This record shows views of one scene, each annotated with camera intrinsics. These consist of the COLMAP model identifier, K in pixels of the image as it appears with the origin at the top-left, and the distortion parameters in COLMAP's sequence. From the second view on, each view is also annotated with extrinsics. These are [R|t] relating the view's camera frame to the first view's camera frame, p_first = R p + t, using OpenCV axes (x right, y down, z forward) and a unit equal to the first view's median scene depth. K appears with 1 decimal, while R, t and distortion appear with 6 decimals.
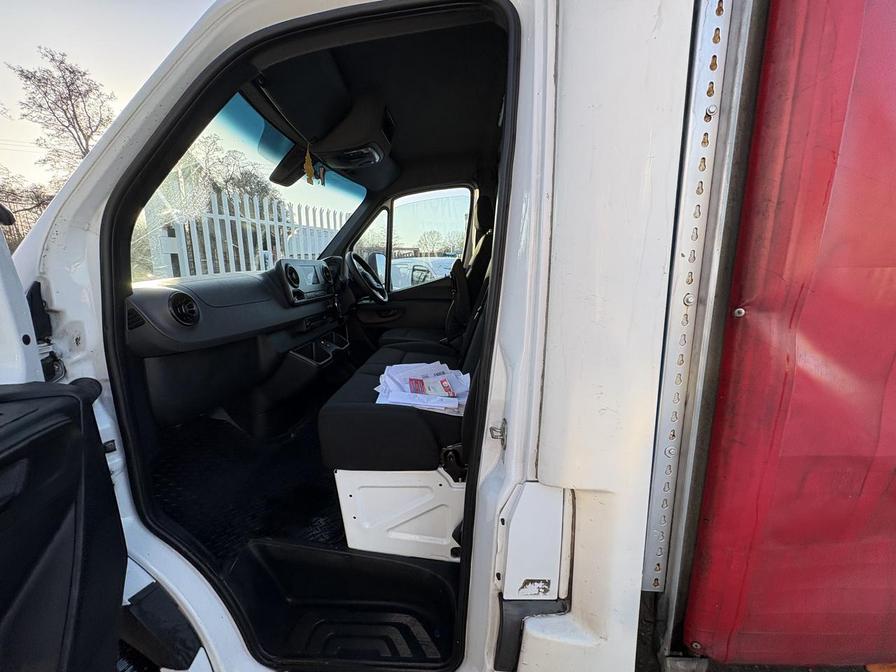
lens RADIAL K [[358.7, 0, 449.1], [0, 358.7, 334.9], [0, 0, 1]] dist [0.000173, 0.001749]
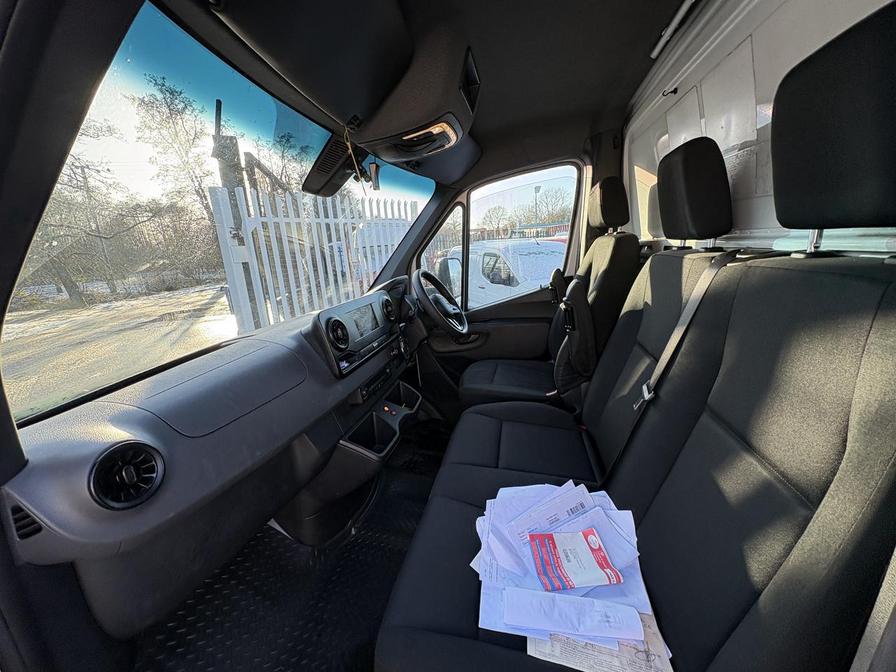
lens RADIAL K [[358.7, 0, 447.3], [0, 358.7, 333.7], [0, 0, 1]] dist [0.000173, 0.001749]
pose [[0.981530, -0.023205, -0.189897, -0.073546], [0.033867, 0.998015, 0.053094, -0.135522], [0.188288, -0.058545, 0.980367, 0.262704]]
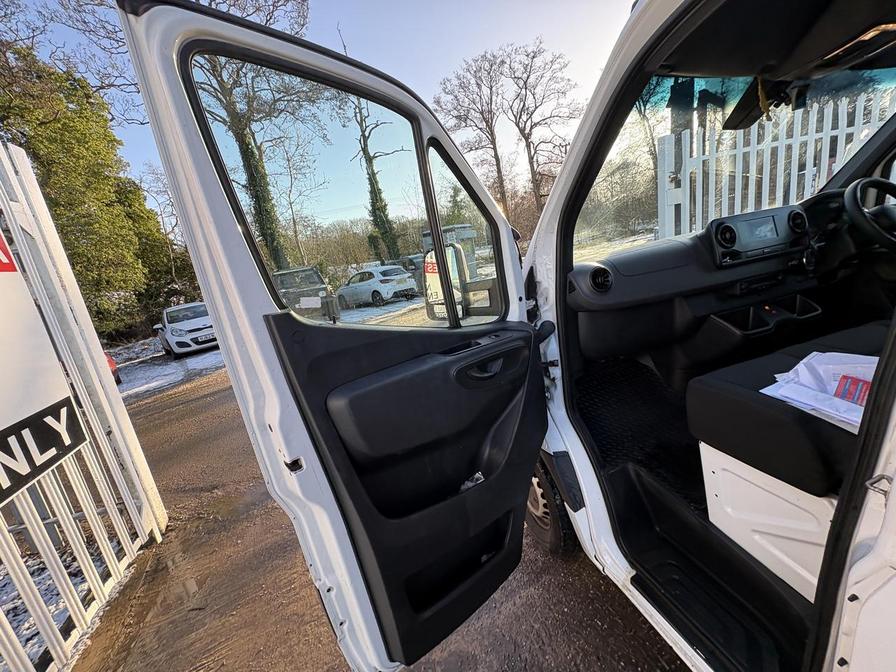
lens RADIAL K [[358.7, 0, 448.8], [0, 358.7, 335.3], [0, 0, 1]] dist [0.000173, 0.001749]
pose [[0.316055, 0.175593, -0.932350, 0.179622], [-0.018911, 0.983694, 0.178852, -0.044328], [0.948552, -0.038896, 0.314223, 0.005512]]
